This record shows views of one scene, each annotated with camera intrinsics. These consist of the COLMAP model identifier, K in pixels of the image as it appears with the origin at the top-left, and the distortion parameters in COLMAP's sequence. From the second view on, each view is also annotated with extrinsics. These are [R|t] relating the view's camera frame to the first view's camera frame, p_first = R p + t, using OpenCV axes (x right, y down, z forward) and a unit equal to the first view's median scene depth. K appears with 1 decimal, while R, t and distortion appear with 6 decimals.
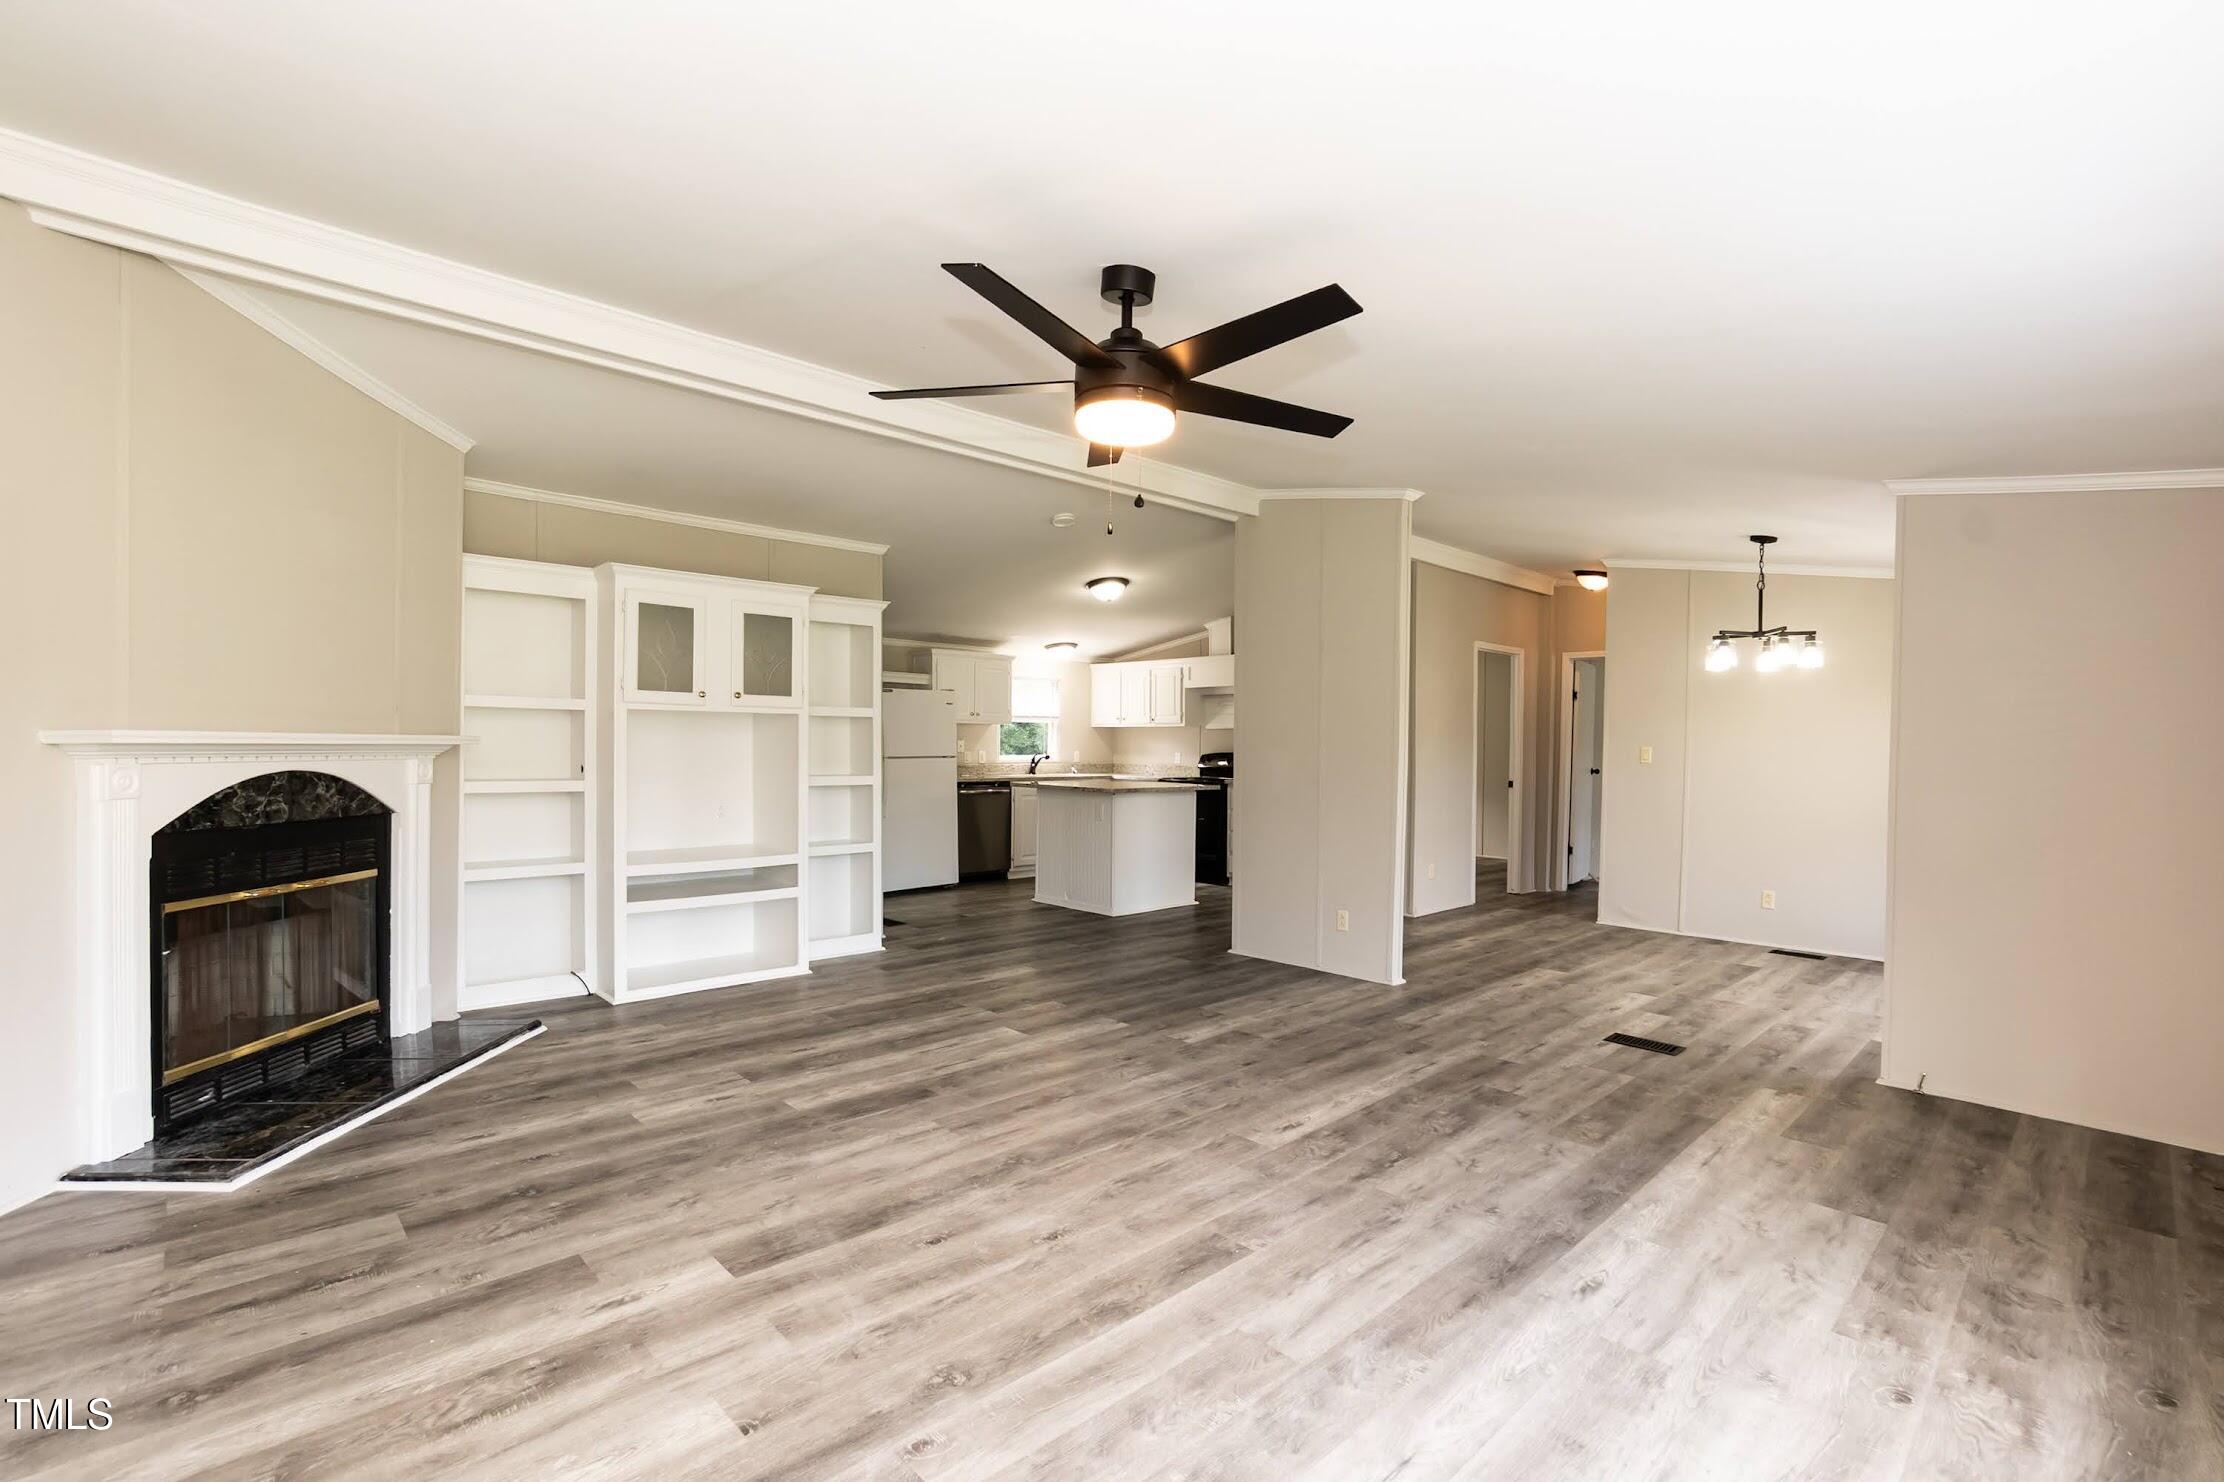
lens RADIAL K [[993.0, 0, 1111.7], [0, 993.0, 800.7], [0, 0, 1]] dist [-0.023956, -0.000110]
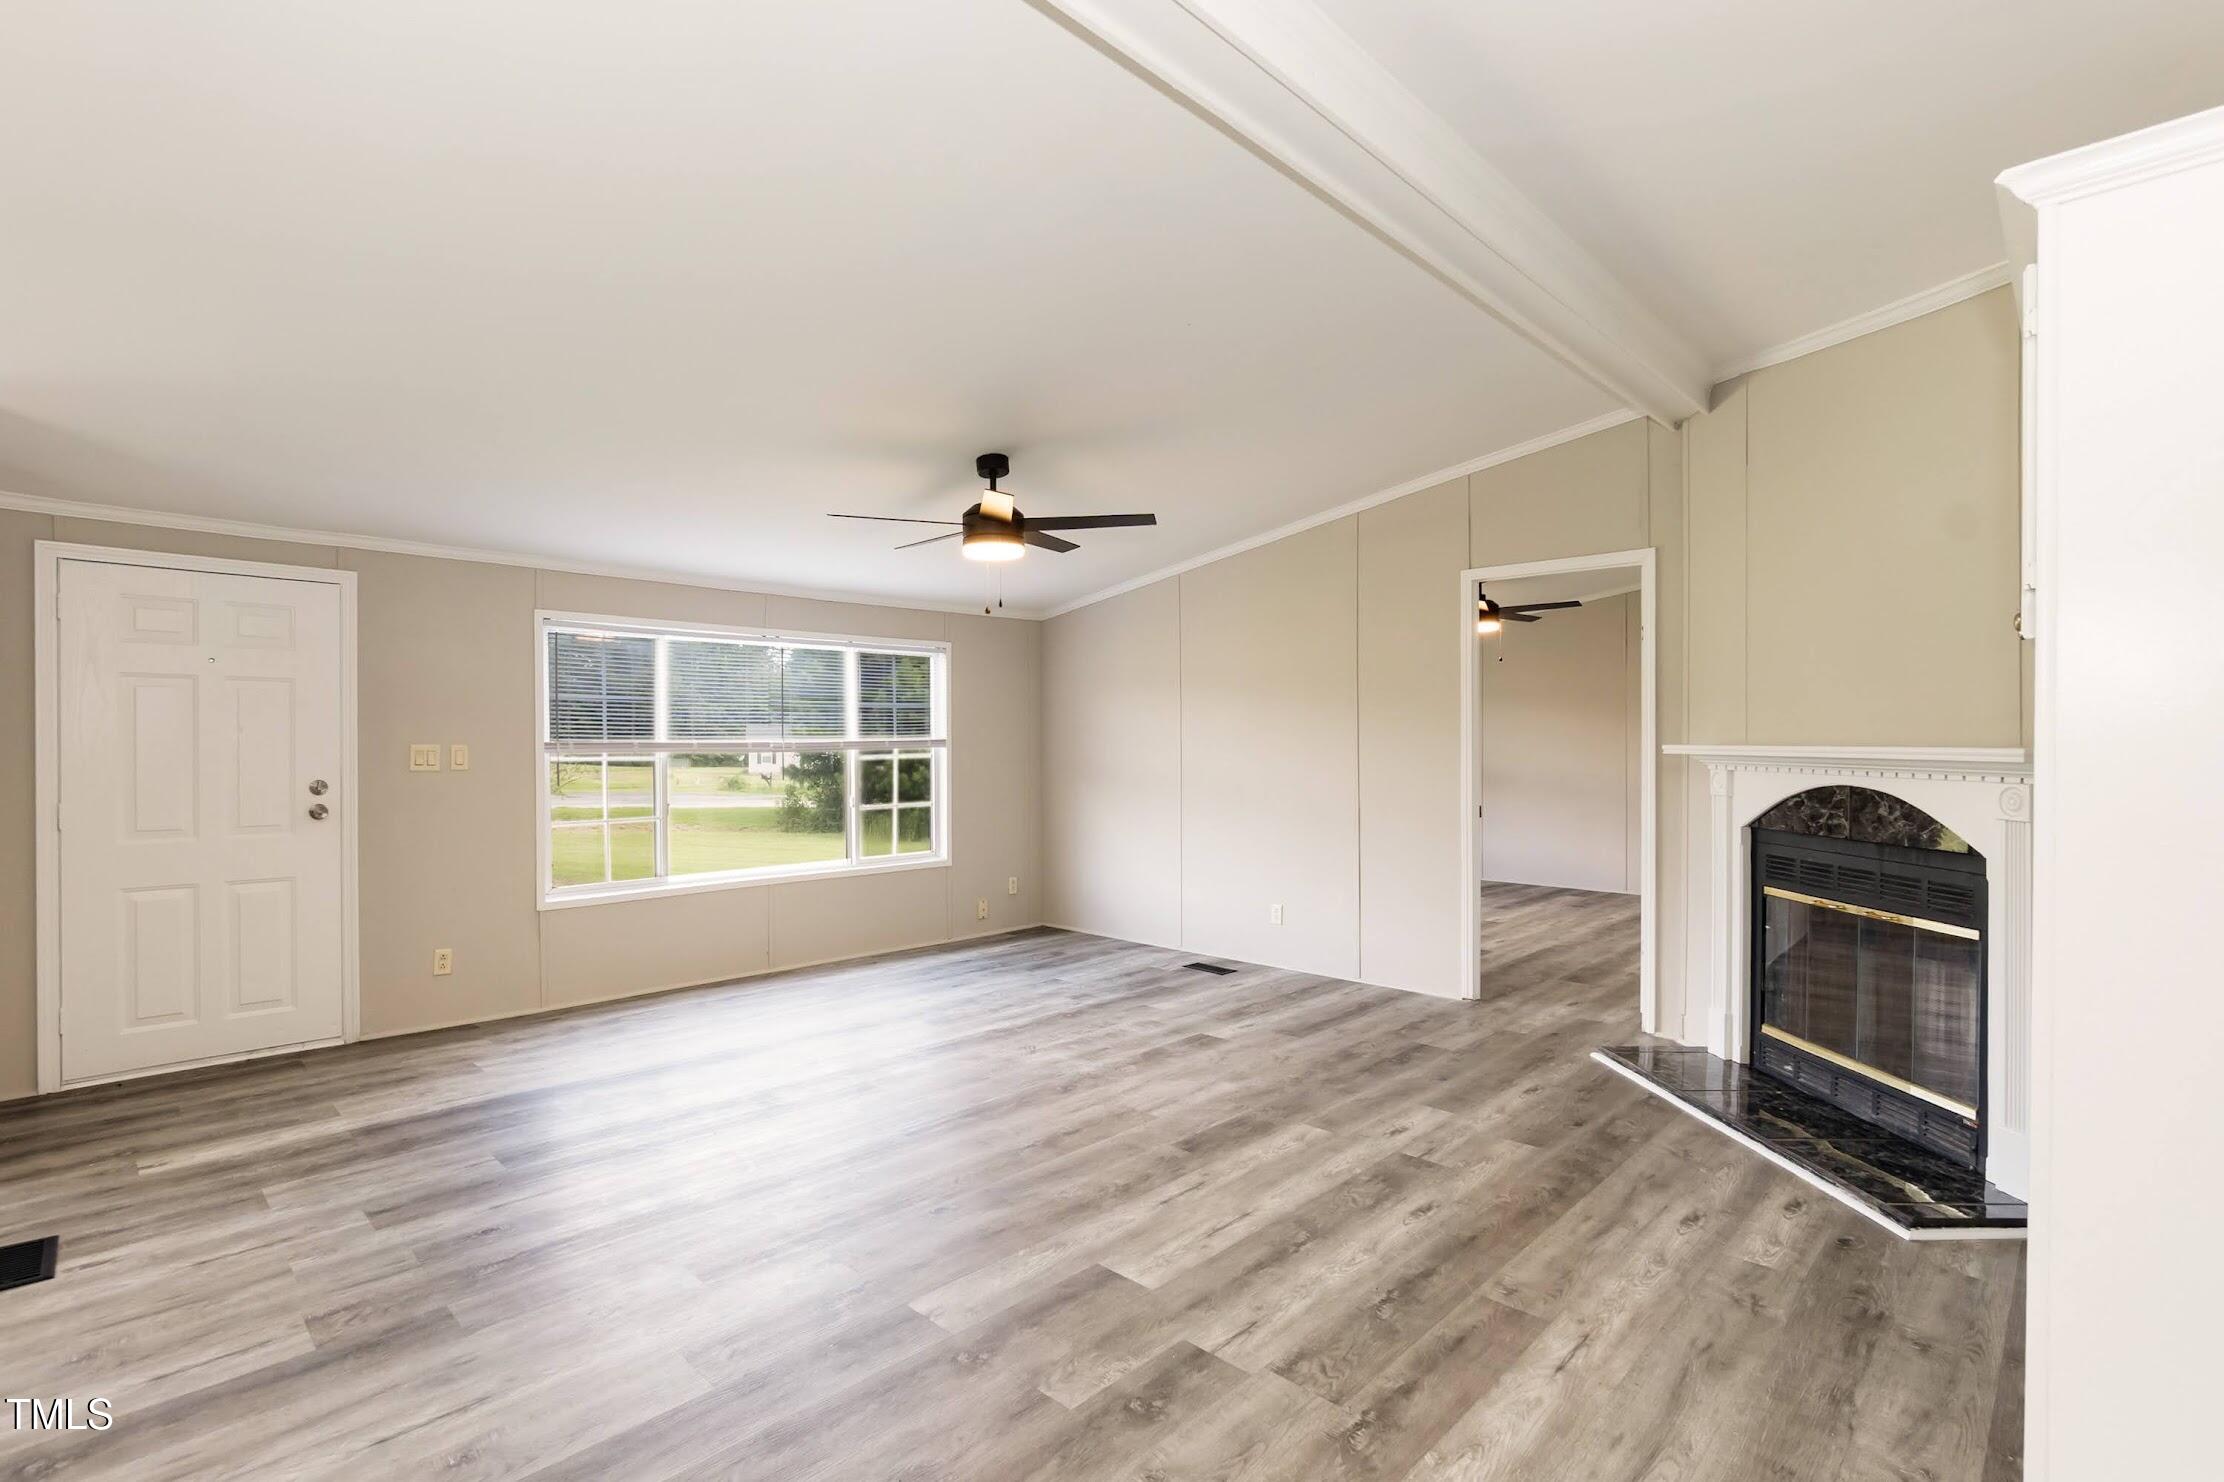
lens RADIAL K [[1030.8, 0, 1080.4], [0, 1030.8, 745.1], [0, 0, 1]] dist [-0.003731, -0.000388]
pose [[-0.999768, -0.012422, -0.017577, -0.064352], [-0.013434, 0.998187, 0.058672, -0.102583], [0.016816, 0.058895, -0.998123, 1.708597]]
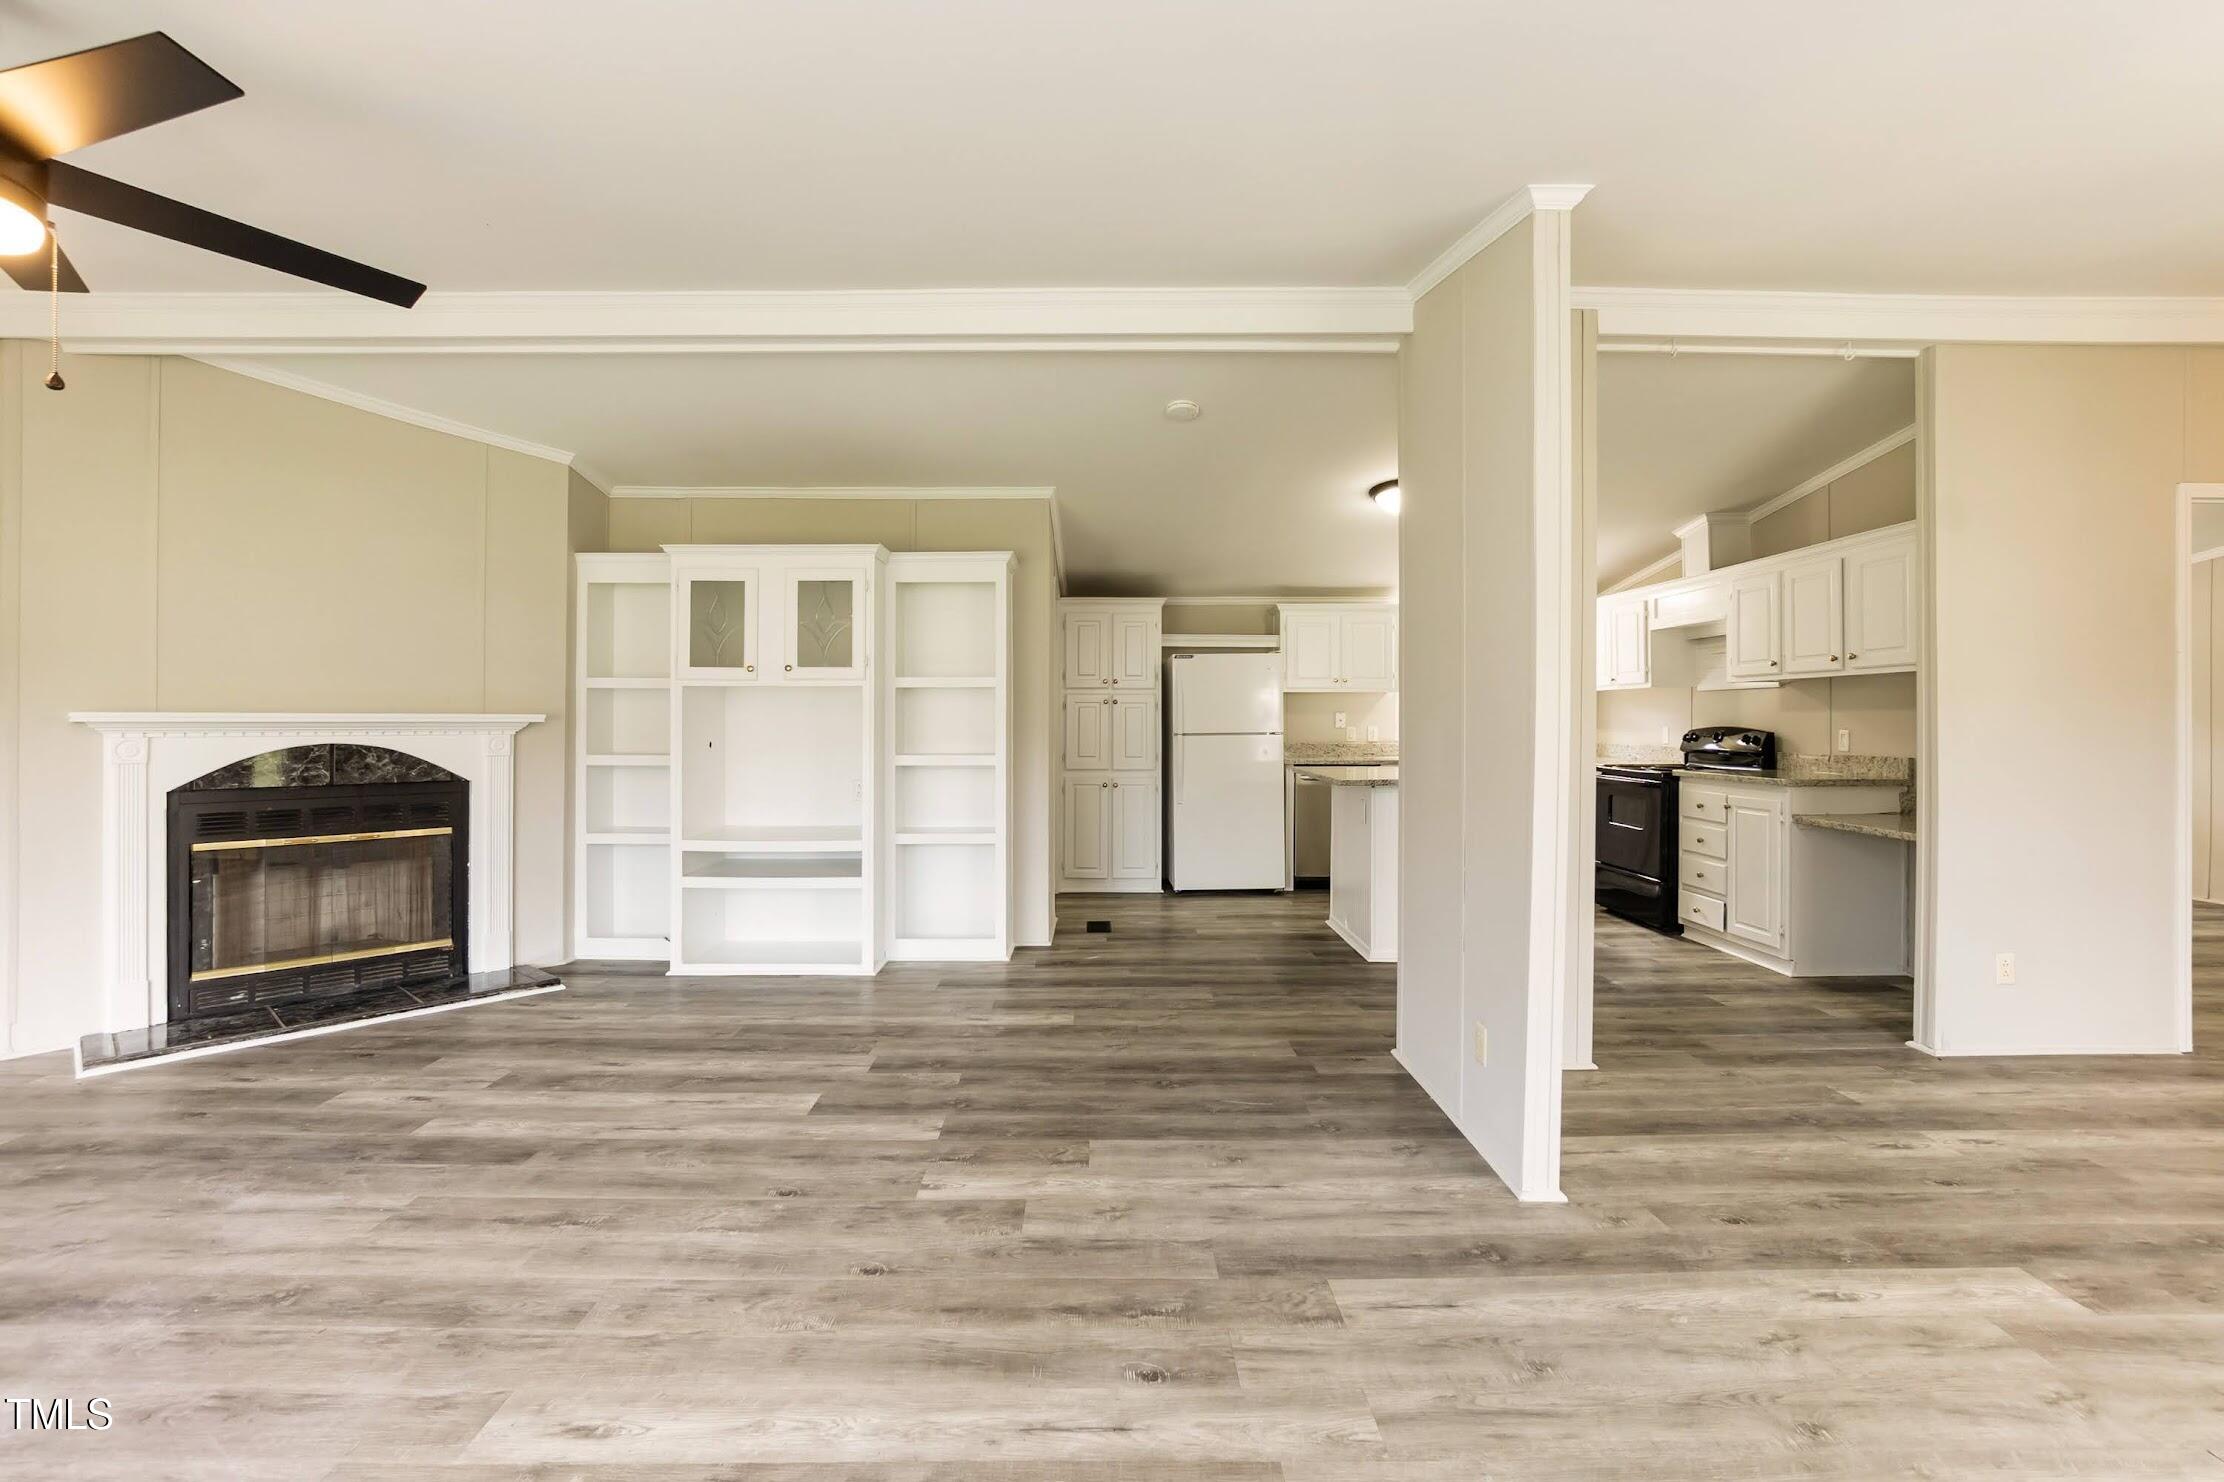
lens RADIAL K [[981.6, 0, 1112.0], [0, 981.6, 741.0], [0, 0, 1]] dist [-0.034608, 0.011874]
pose [[0.729147, 0.004807, -0.684340, 0.617521], [-0.029843, 0.999247, -0.024778, -0.028963], [0.683706, 0.038490, 0.728742, 0.675627]]
